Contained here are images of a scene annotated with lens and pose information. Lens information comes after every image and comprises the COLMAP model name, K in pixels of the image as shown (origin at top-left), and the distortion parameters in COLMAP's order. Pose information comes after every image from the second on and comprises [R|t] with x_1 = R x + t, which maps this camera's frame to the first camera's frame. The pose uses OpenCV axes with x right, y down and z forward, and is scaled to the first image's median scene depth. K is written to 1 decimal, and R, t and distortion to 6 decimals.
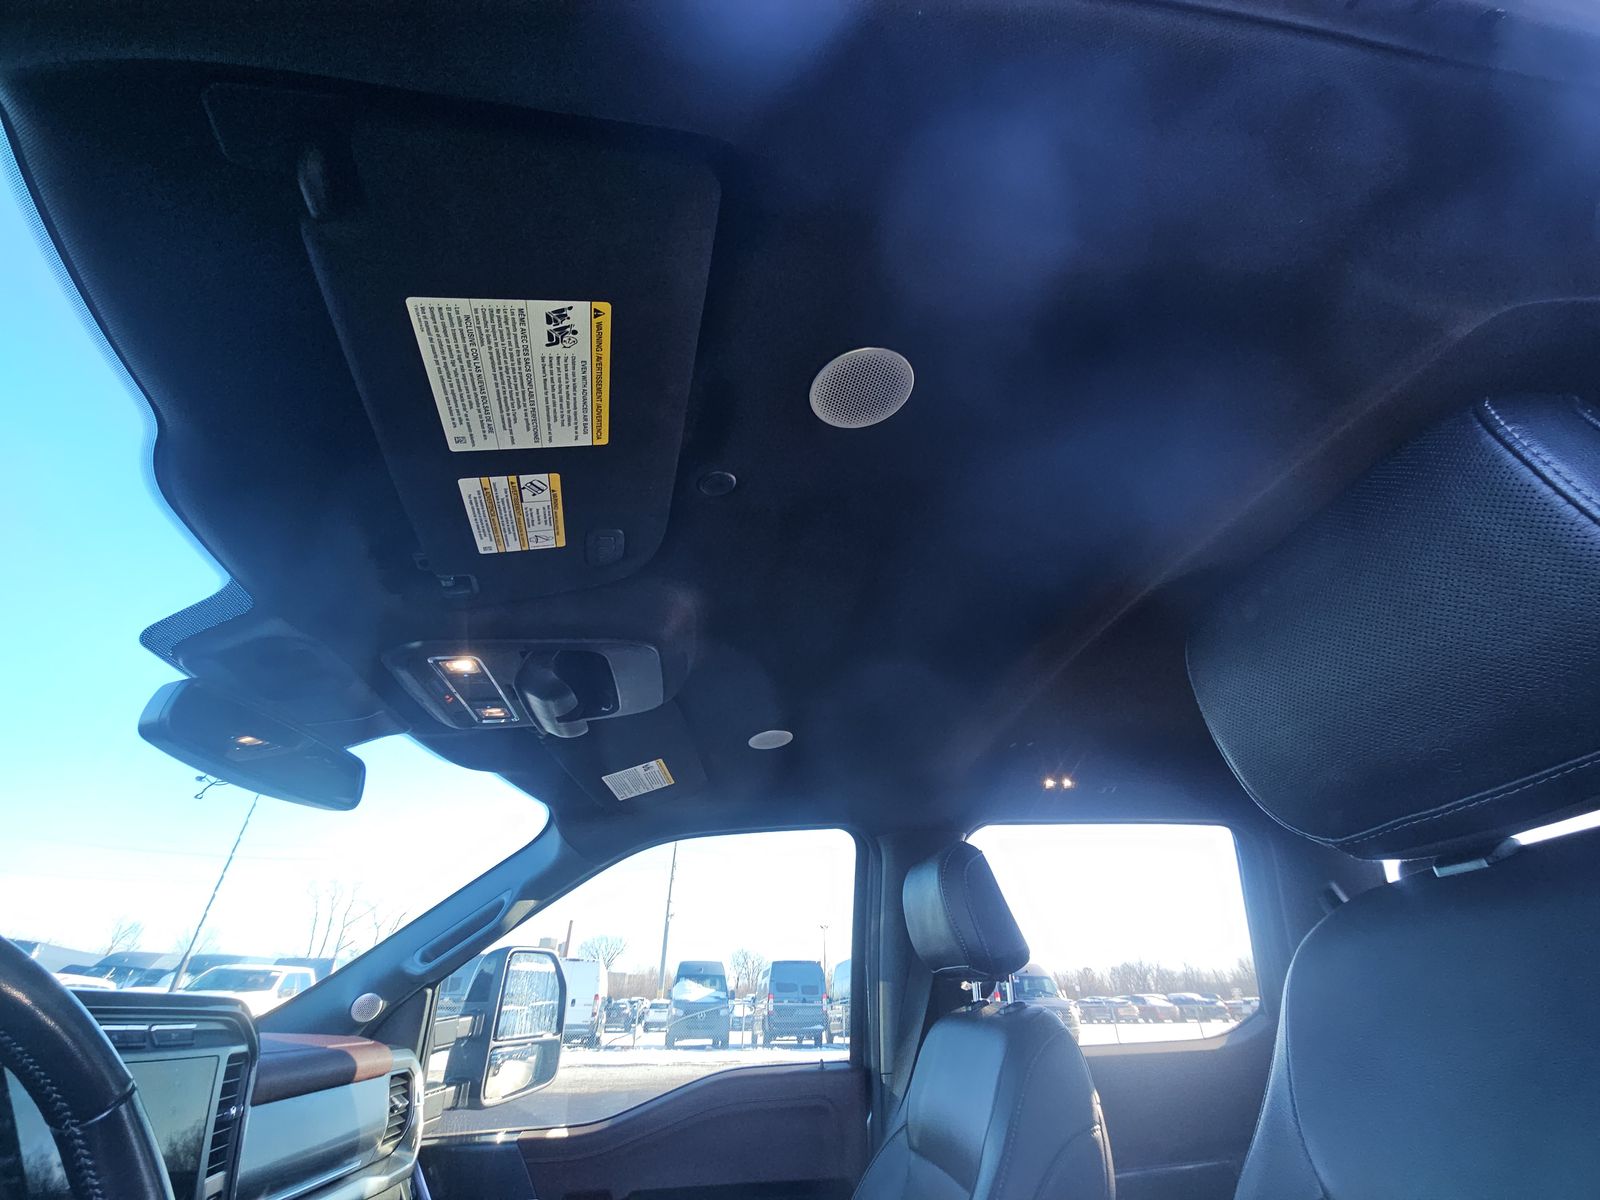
lens RADIAL K [[646.8, 0, 795.0], [0, 646.8, 604.2], [0, 0, 1]] dist [0.001122, -0.000036]
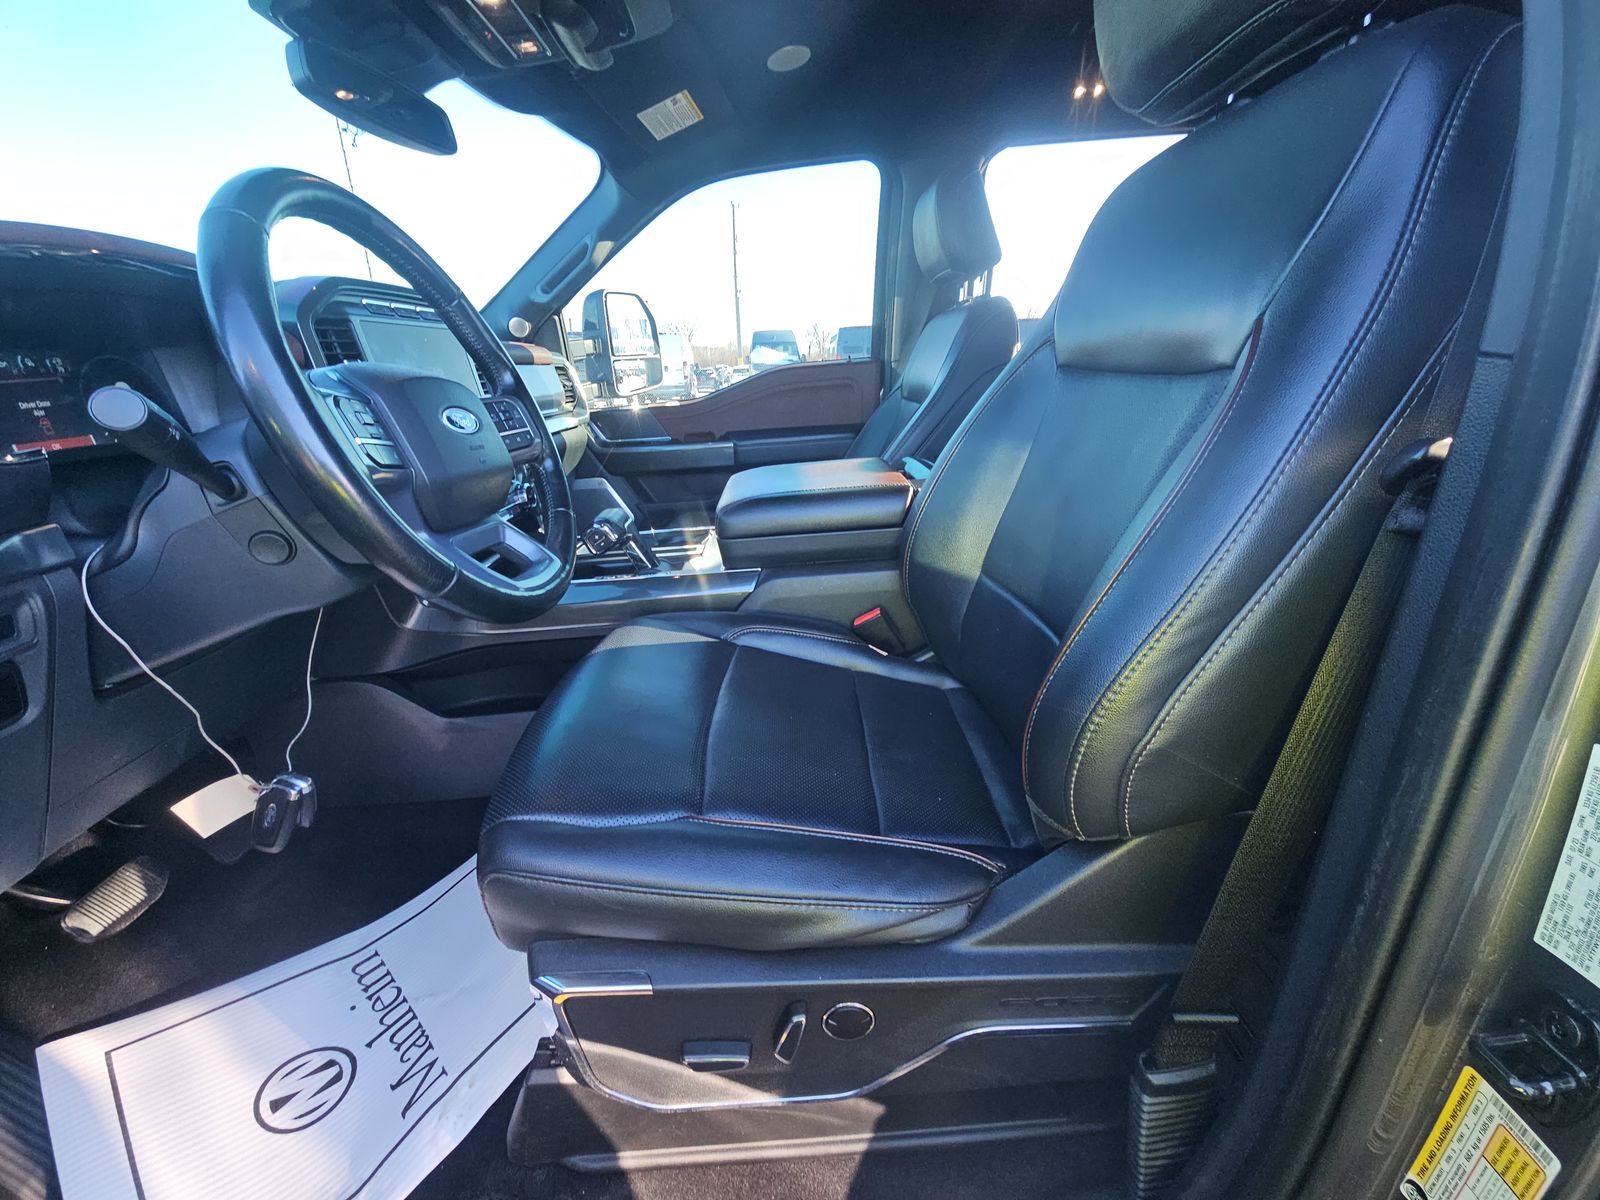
lens RADIAL K [[646.8, 0, 795.0], [0, 646.8, 604.2], [0, 0, 1]] dist [0.001122, -0.000036]
pose [[0.994557, 0.003190, -0.104144, 0.078598], [0.079785, 0.619528, 0.780910, -0.050241], [0.067011, -0.784968, 0.615901, -0.284462]]
